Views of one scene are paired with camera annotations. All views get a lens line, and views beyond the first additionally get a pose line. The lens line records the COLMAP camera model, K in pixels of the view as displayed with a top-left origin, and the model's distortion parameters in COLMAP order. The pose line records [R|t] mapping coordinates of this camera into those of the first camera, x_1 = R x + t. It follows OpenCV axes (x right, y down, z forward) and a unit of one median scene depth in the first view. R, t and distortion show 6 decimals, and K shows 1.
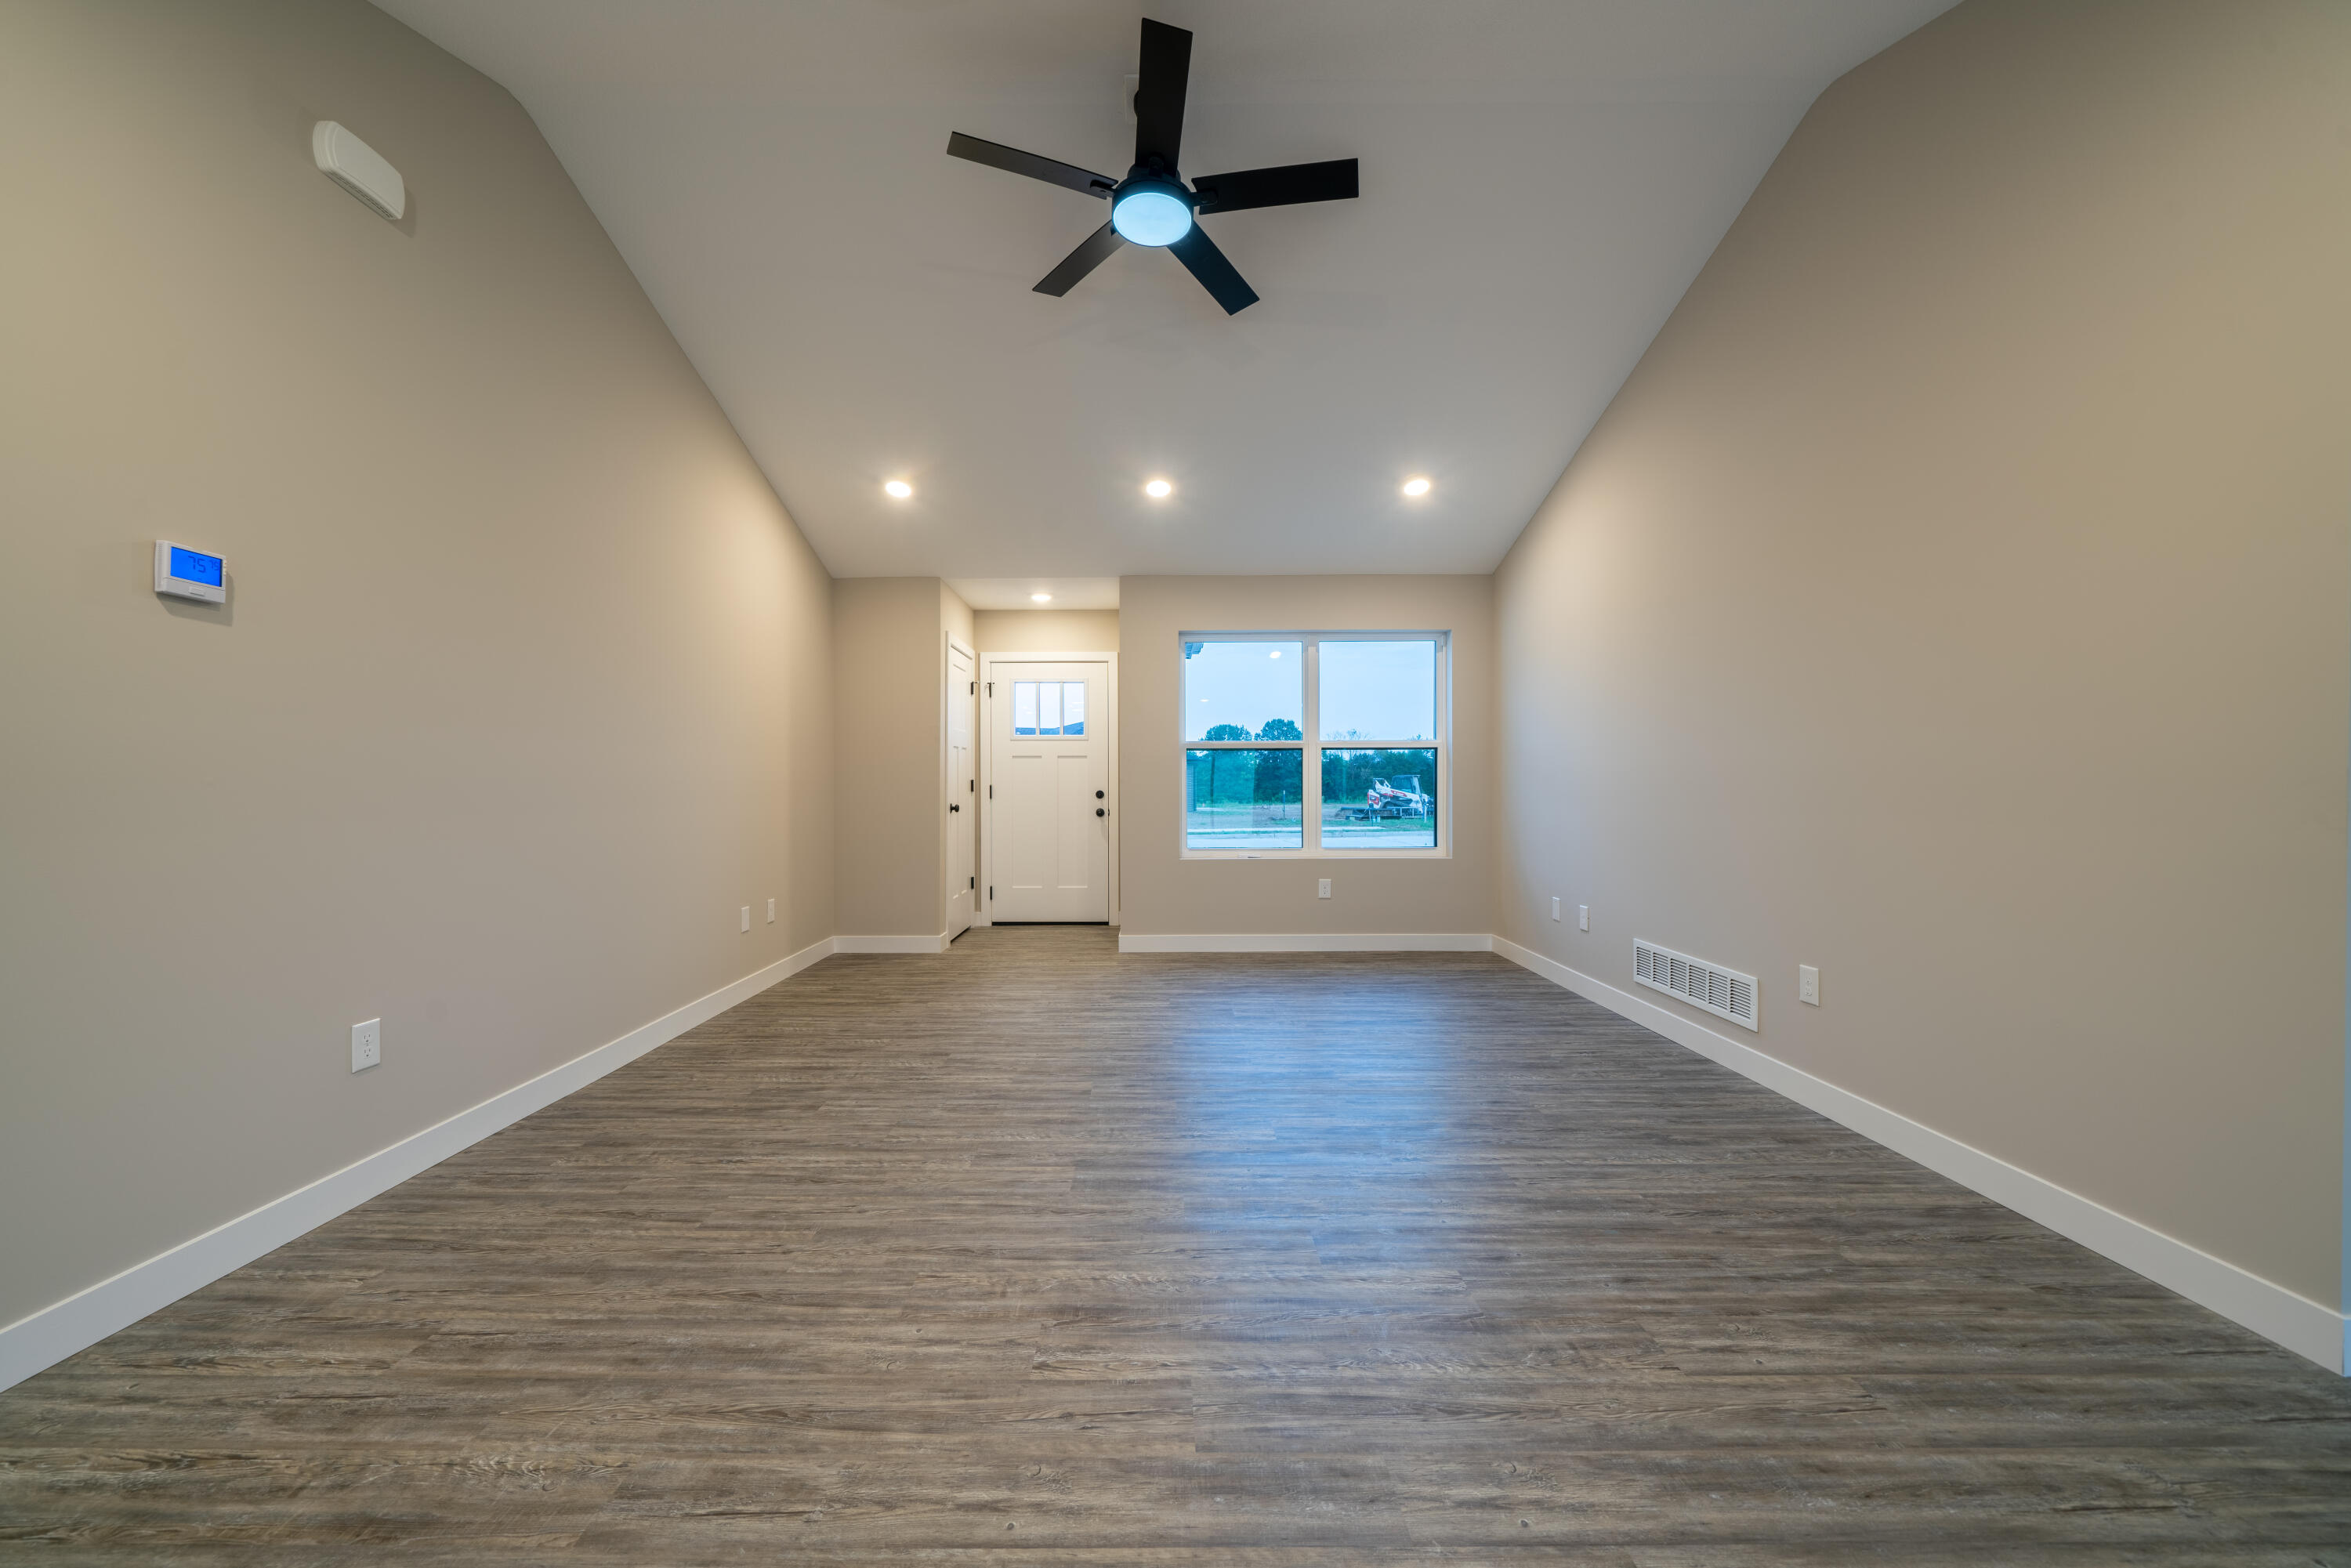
lens RADIAL K [[851.5, 0, 1153.0], [0, 851.5, 789.3], [0, 0, 1]] dist [-0.006412, 0.000548]
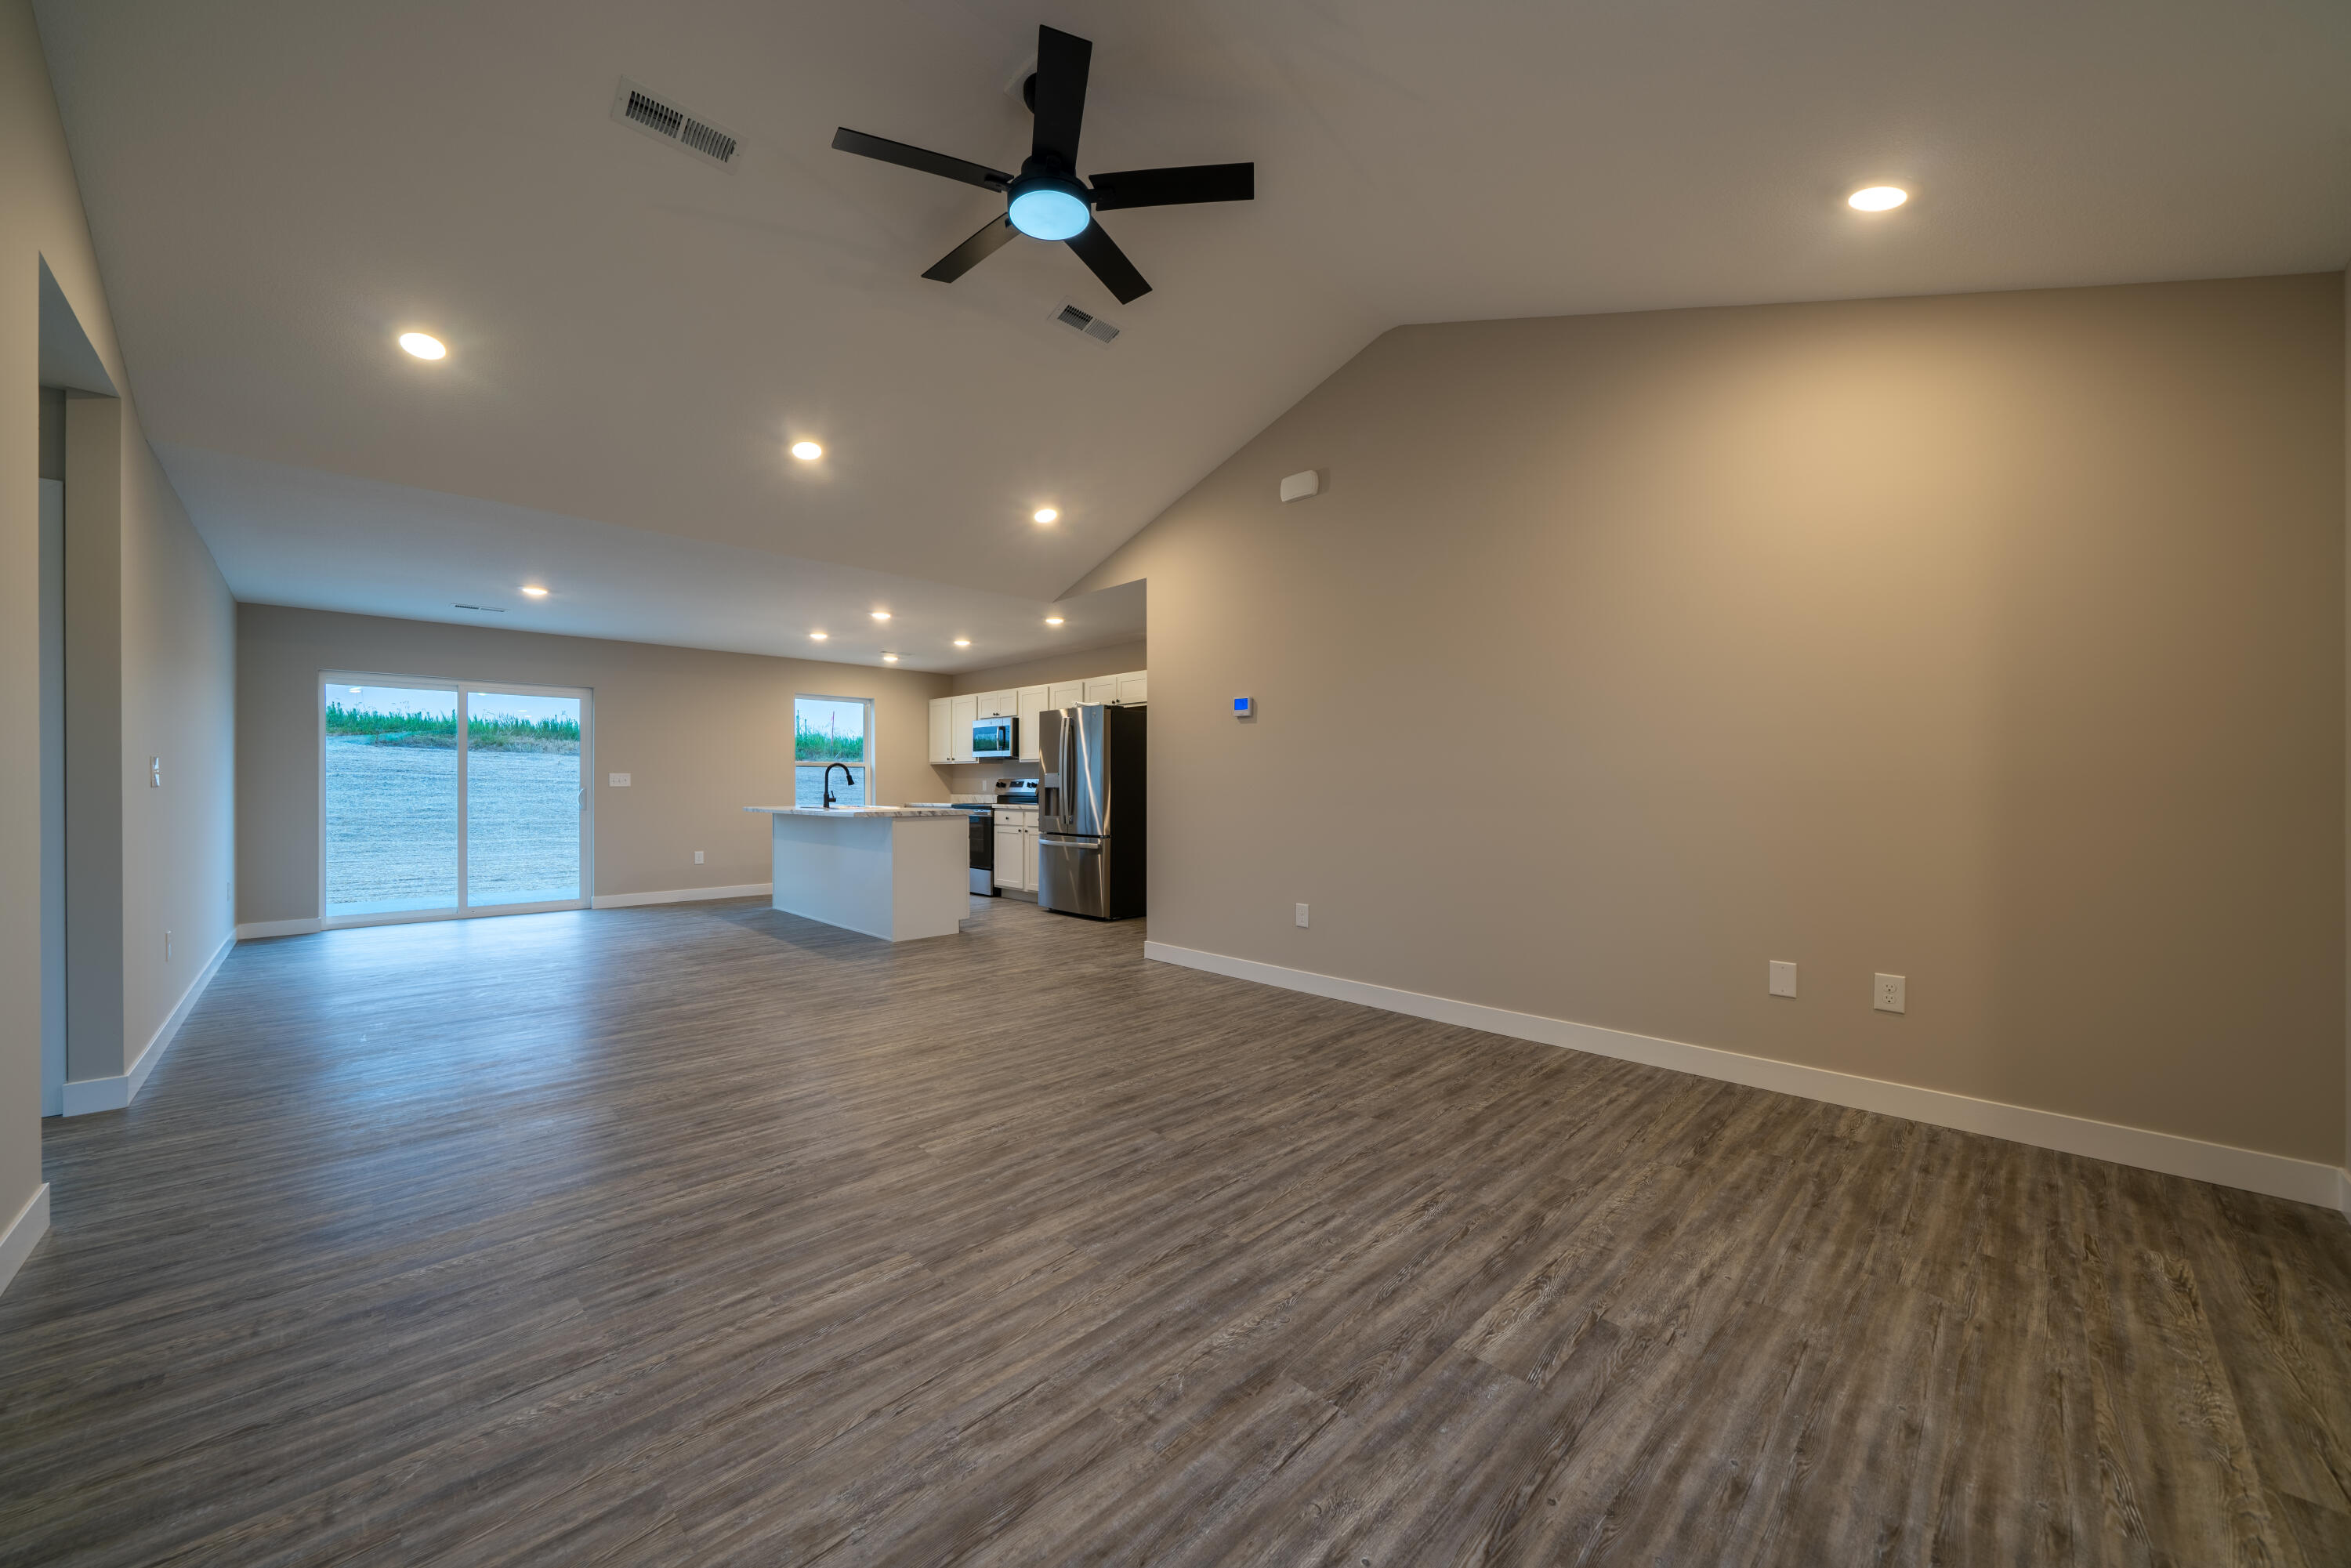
lens RADIAL K [[851.5, 0, 1153.0], [0, 851.5, 789.3], [0, 0, 1]] dist [-0.006412, 0.000548]
pose [[-0.720607, 0.003748, -0.693333, 0.506499], [-0.002588, 0.999964, 0.008095, -0.010318], [0.693339, 0.007627, -0.720572, 1.521574]]
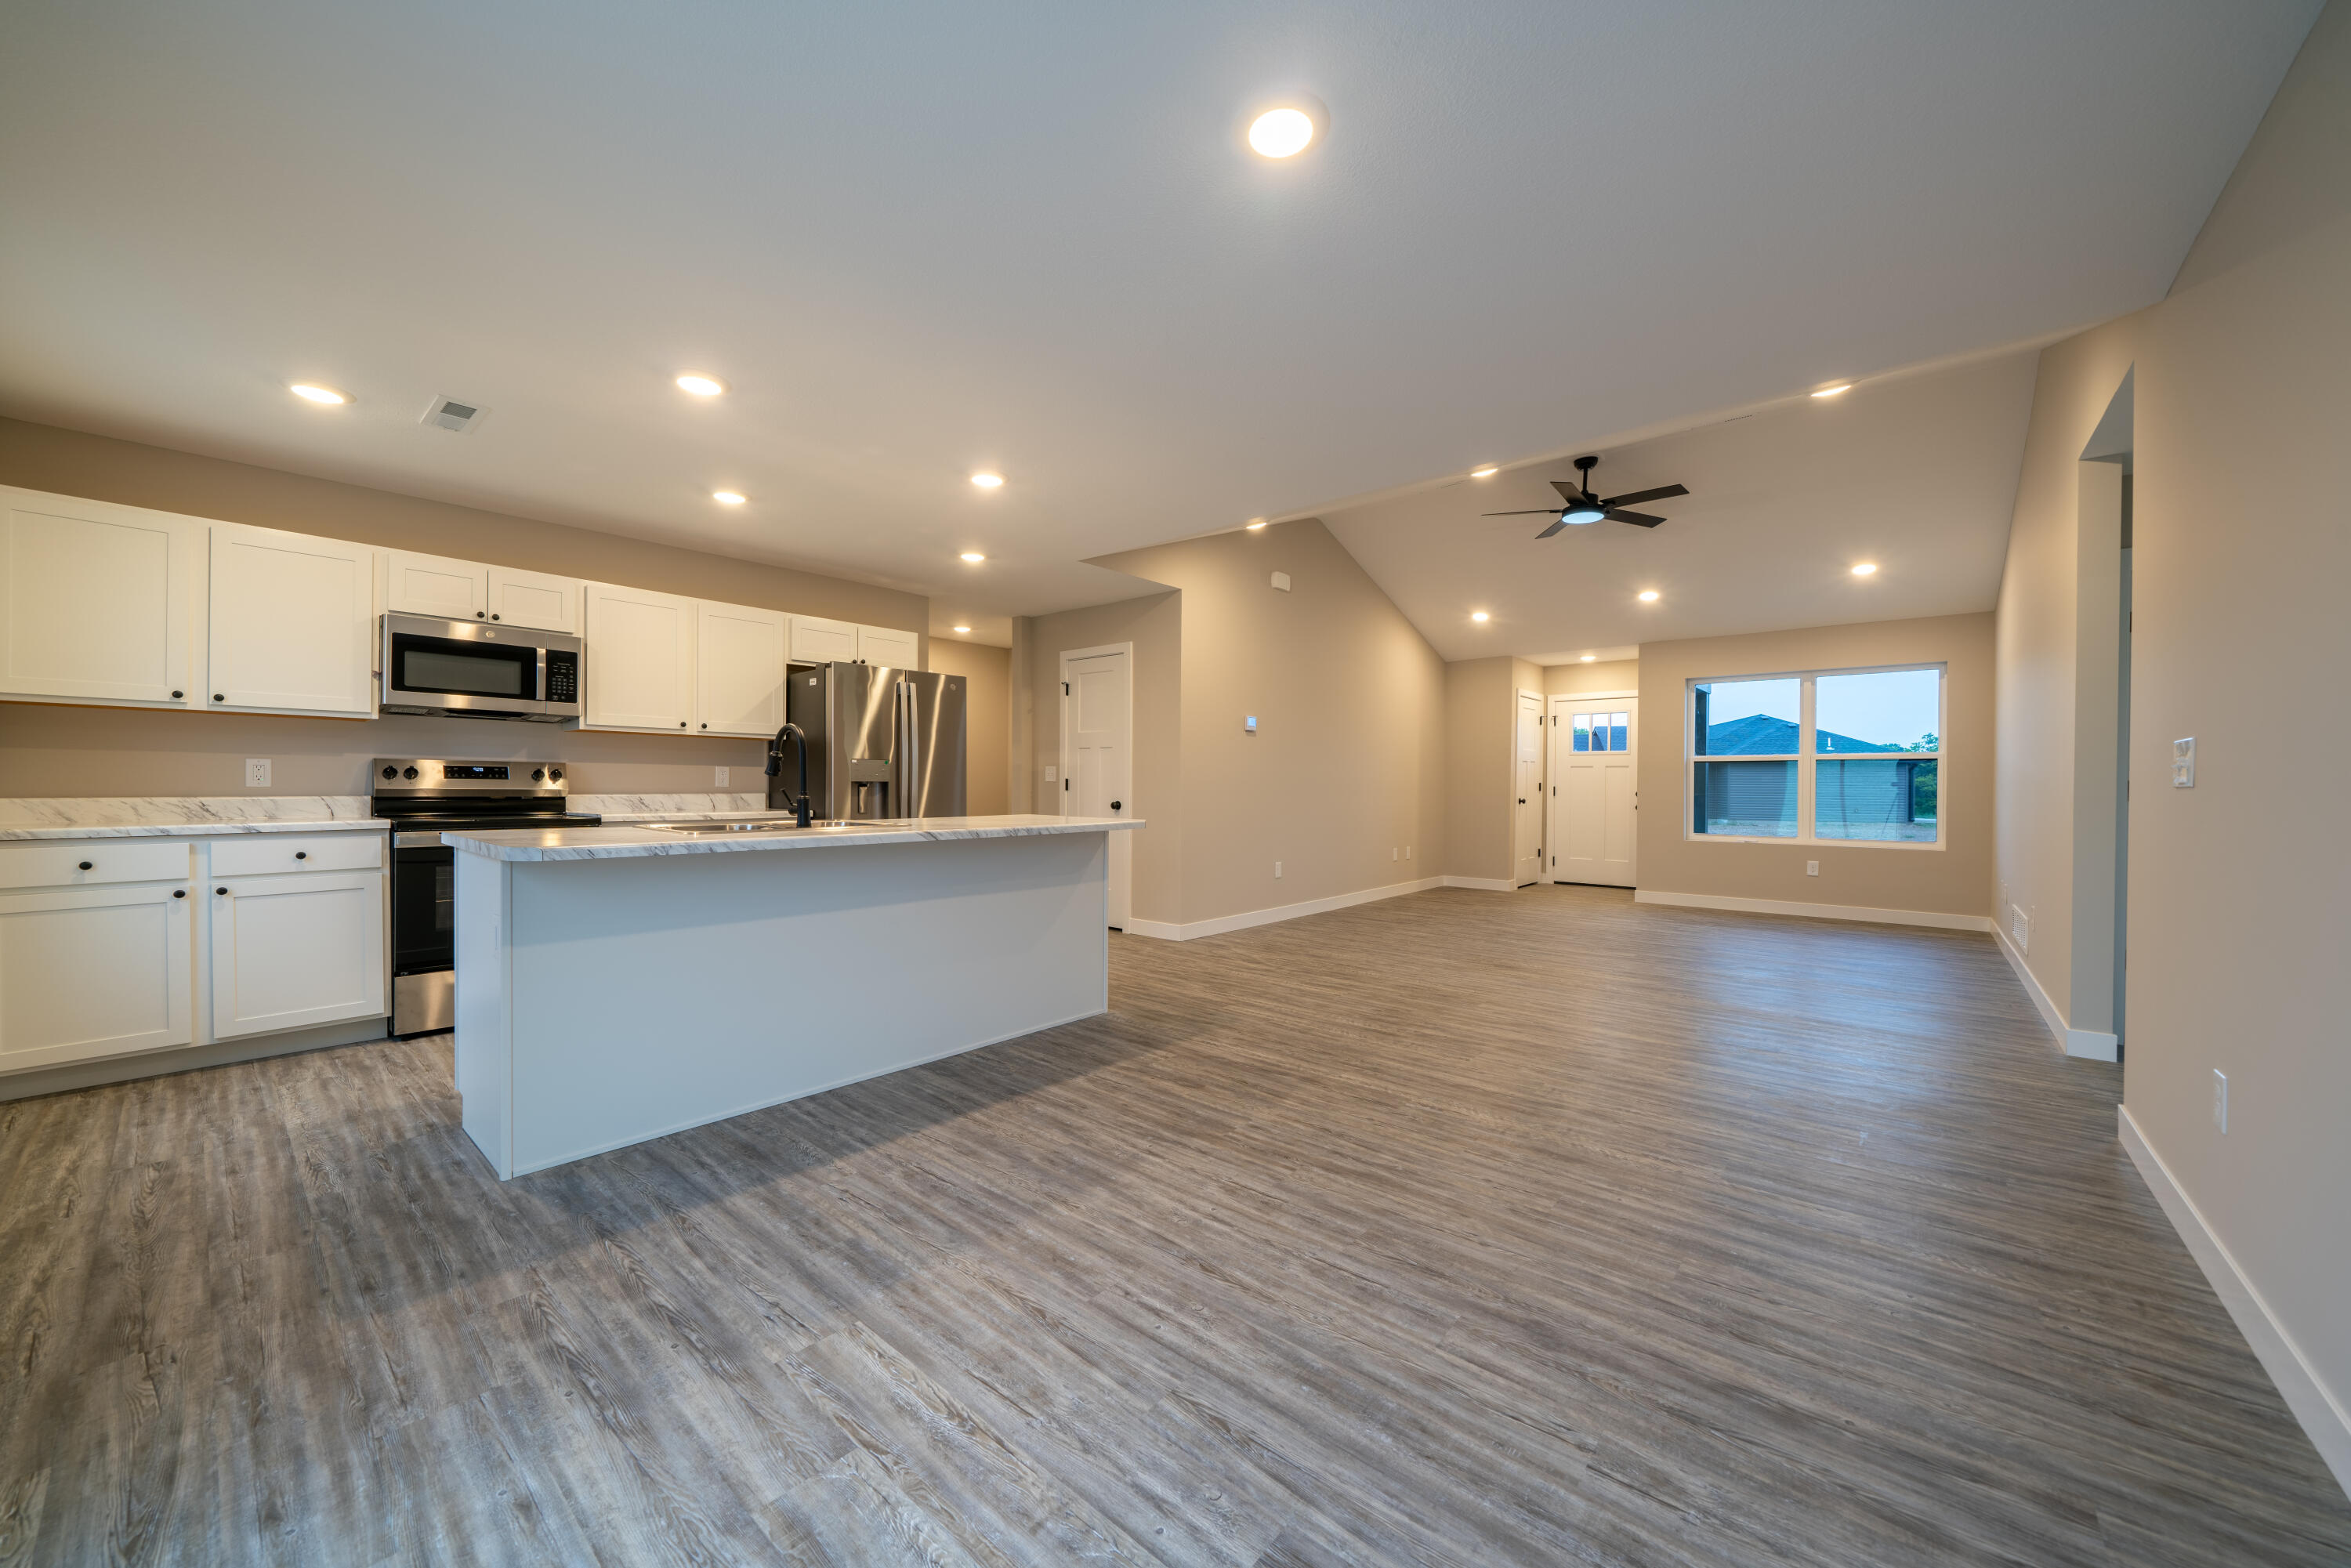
lens RADIAL K [[851.5, 0, 1153.0], [0, 851.5, 789.3], [0, 0, 1]] dist [-0.006412, 0.000548]
pose [[0.752184, 0.011381, -0.658855, 0.500217], [-0.012074, 0.999921, 0.003488, 0.005947], [0.658843, 0.005331, 0.752262, -1.081942]]
